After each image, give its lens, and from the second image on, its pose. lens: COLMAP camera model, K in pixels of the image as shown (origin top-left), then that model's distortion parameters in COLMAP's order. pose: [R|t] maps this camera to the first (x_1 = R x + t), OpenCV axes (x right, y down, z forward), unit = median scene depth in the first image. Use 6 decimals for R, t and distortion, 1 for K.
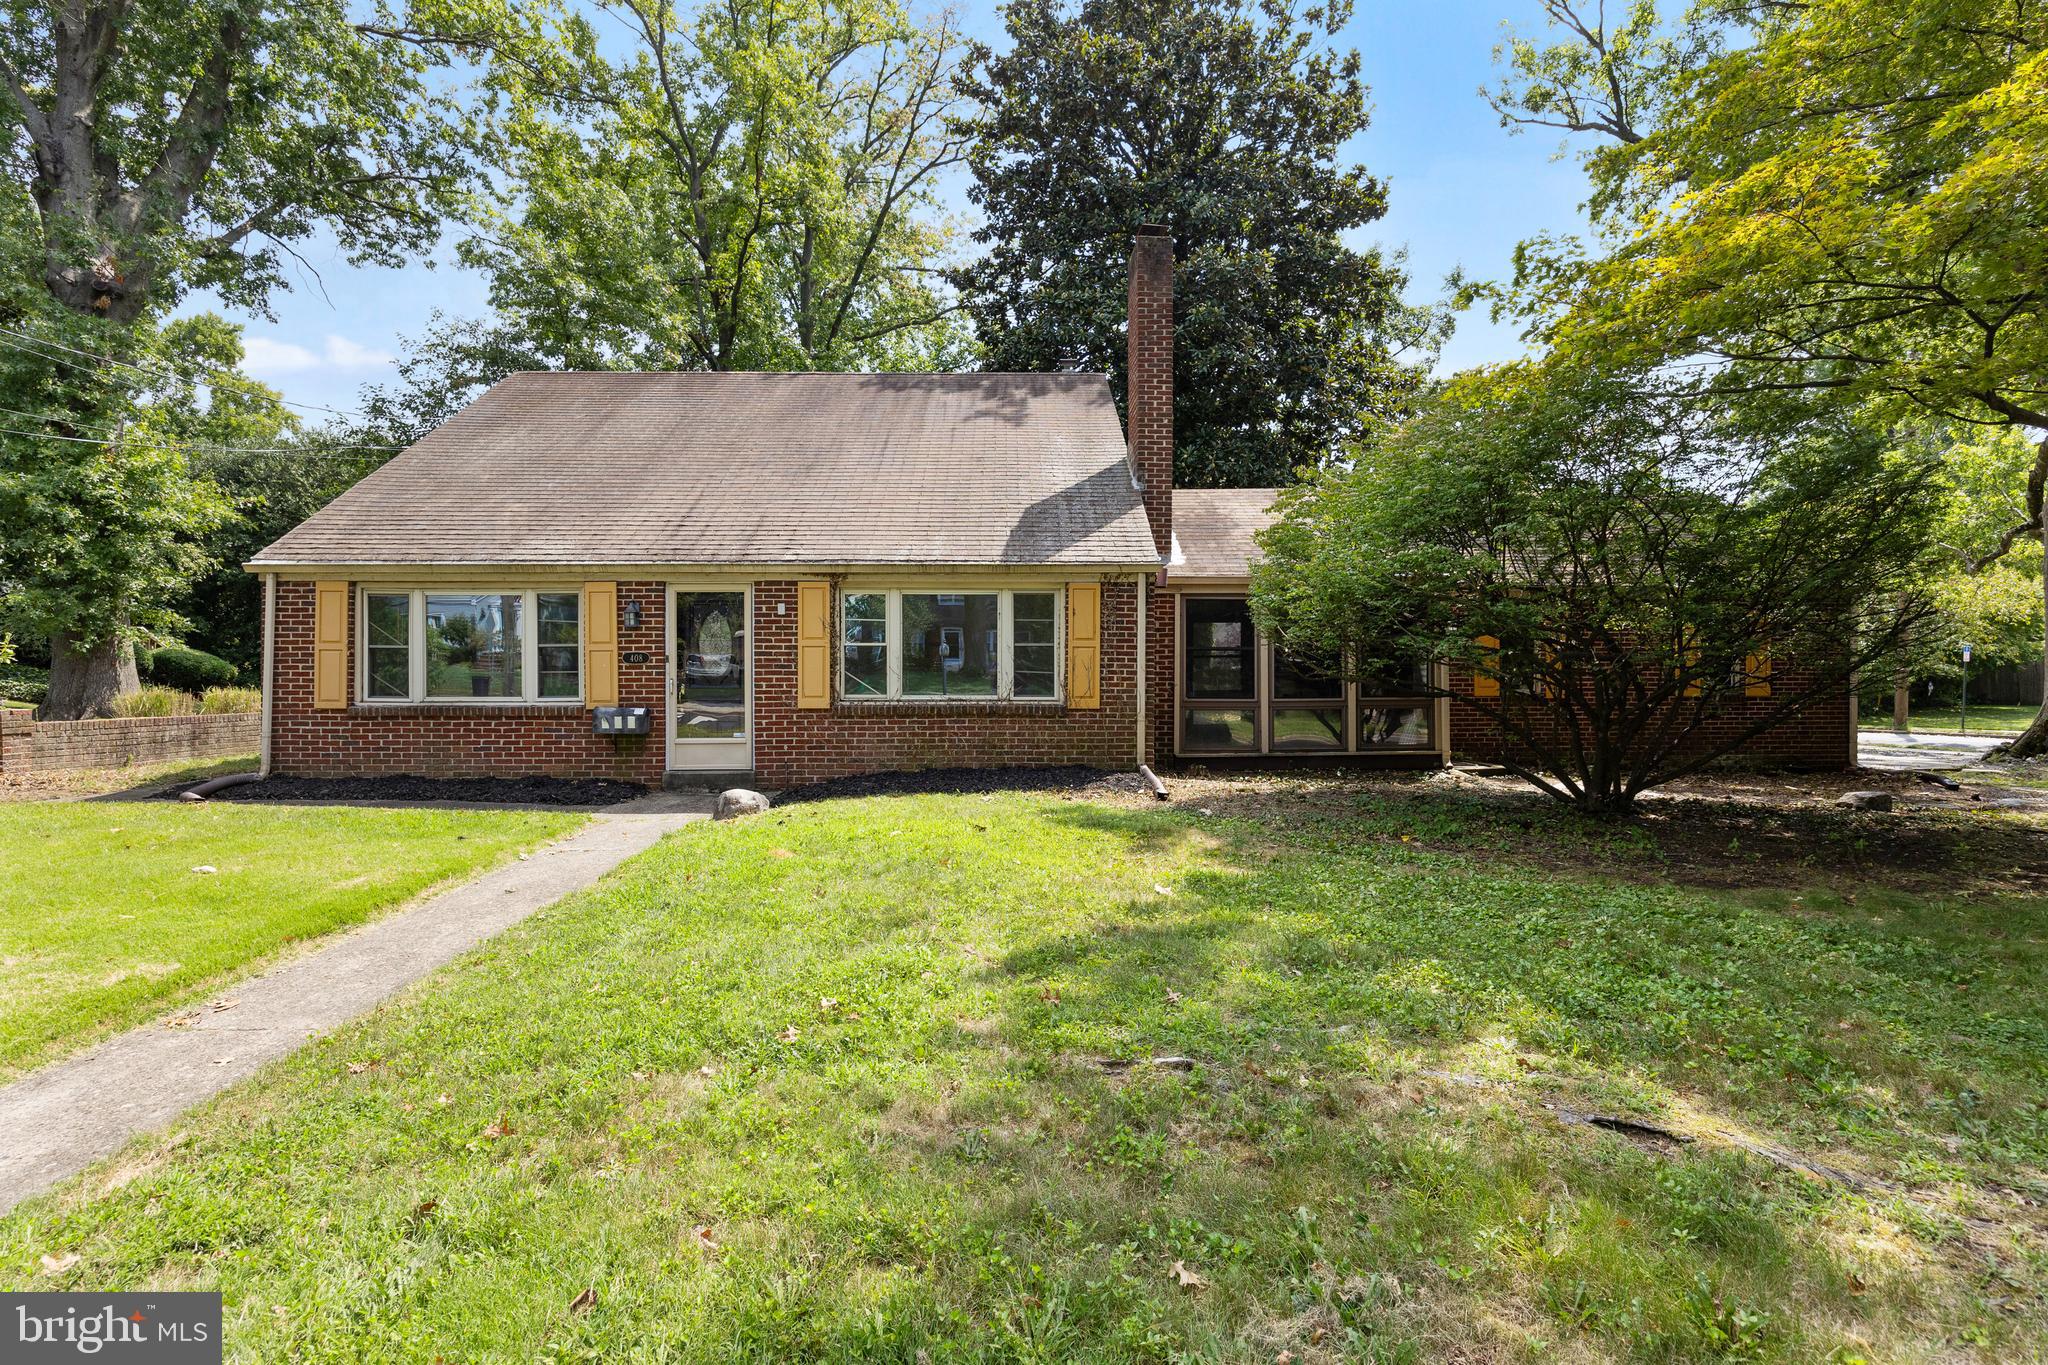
lens RADIAL K [[925.1, 0, 1024.0], [0, 925.1, 648.2], [0, 0, 1]] dist [-0.002486, -0.000298]
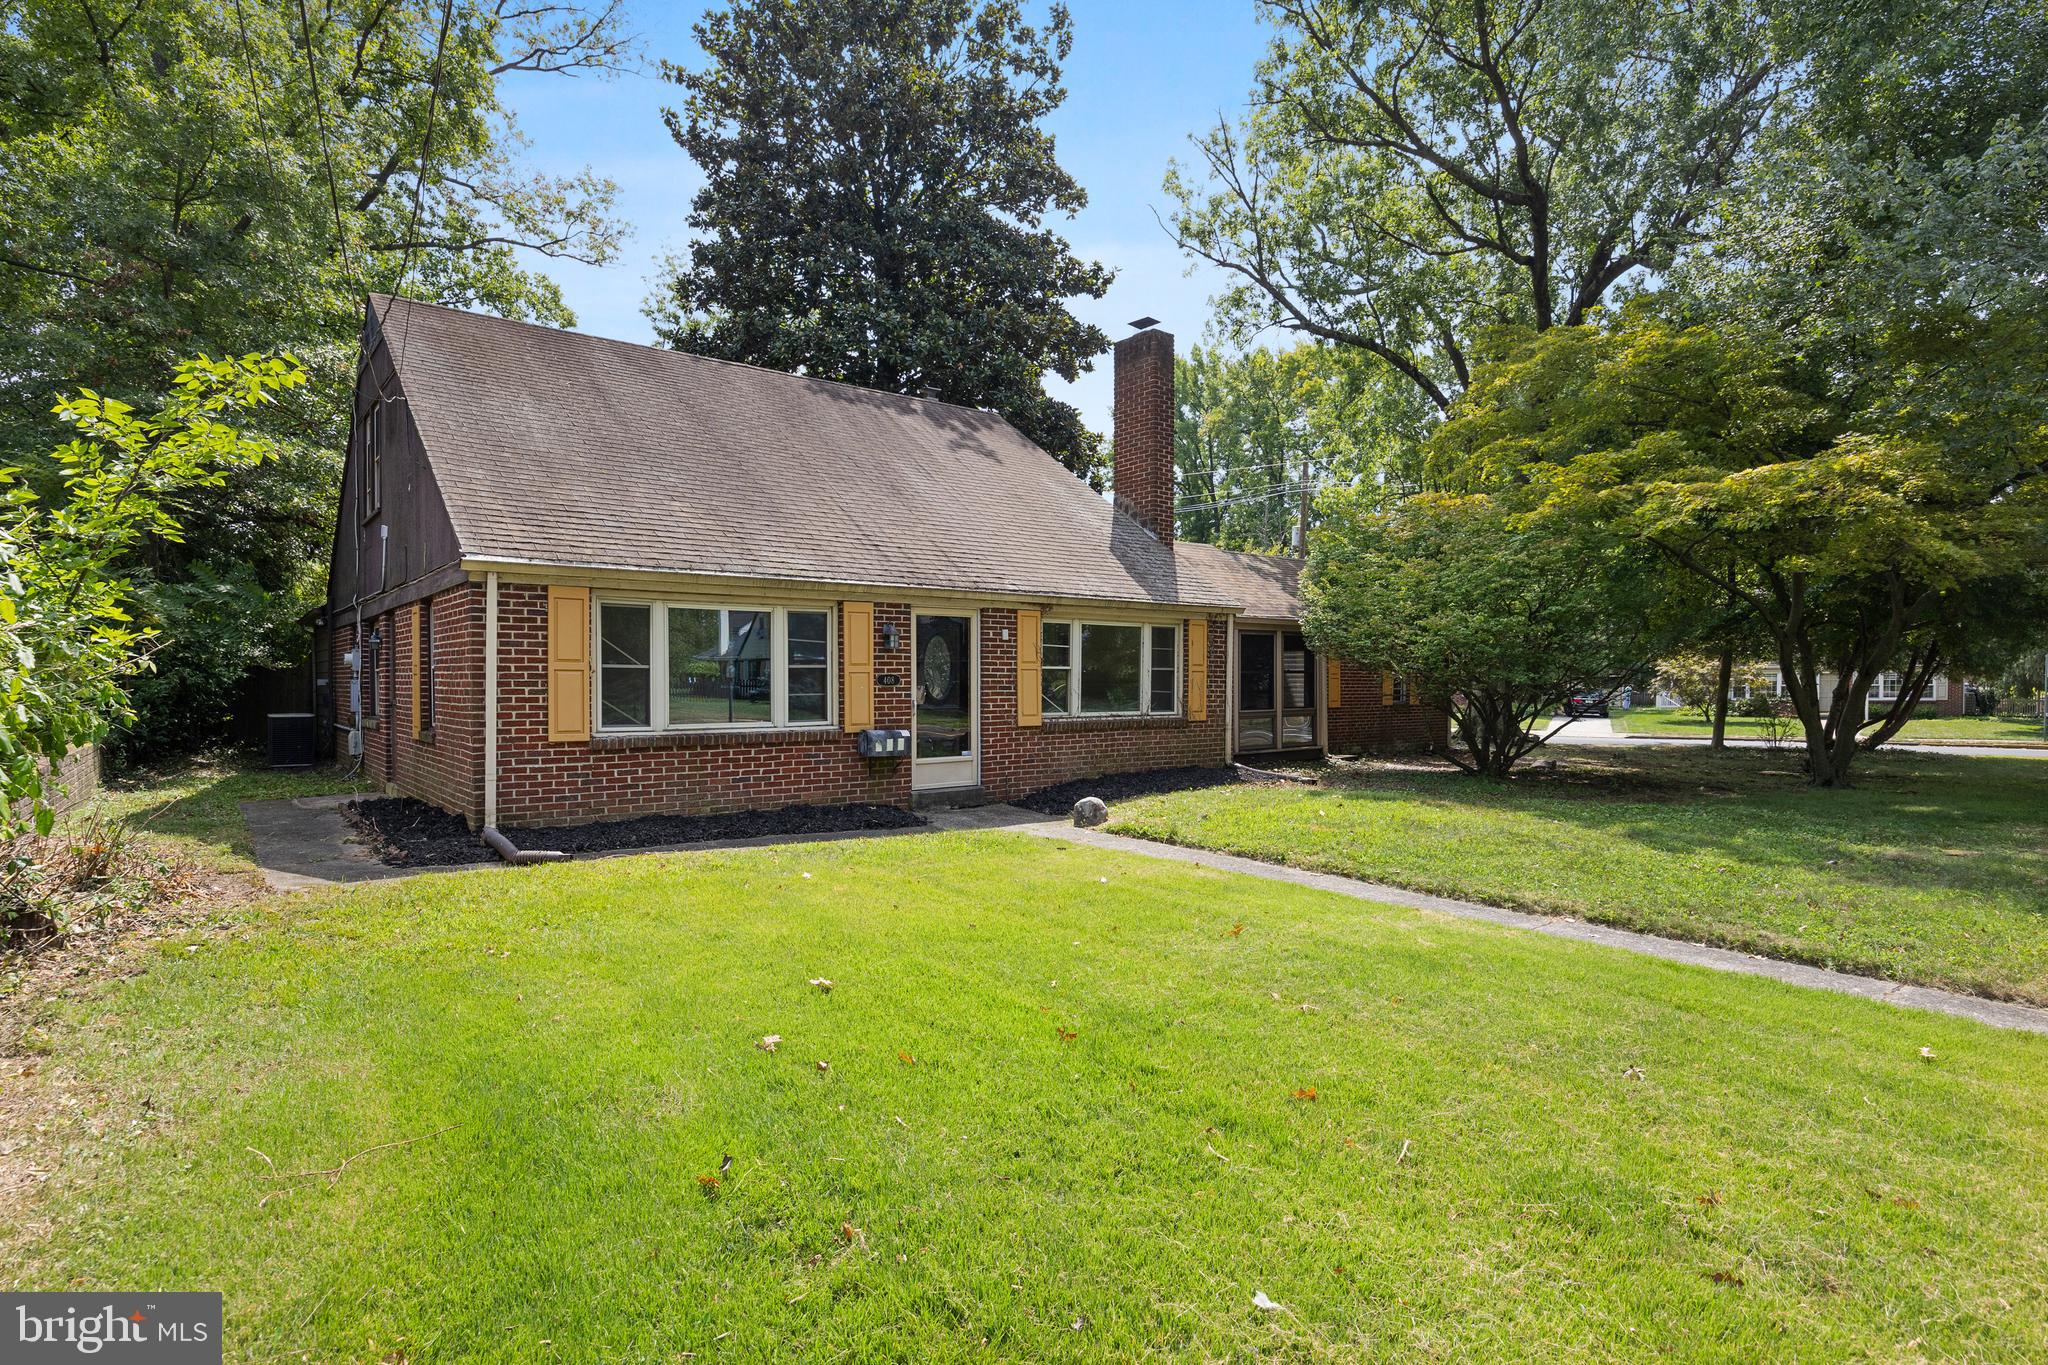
lens RADIAL K [[1077.4, 0, 1024.0], [0, 1077.4, 682.5], [0, 0, 1]] dist [-0.006372, -0.000364]
pose [[0.786571, -0.001171, 0.617499, -1.014855], [-0.004950, 0.999954, 0.008203, 0.002949], [-0.617480, -0.009509, 0.786529, -0.001825]]
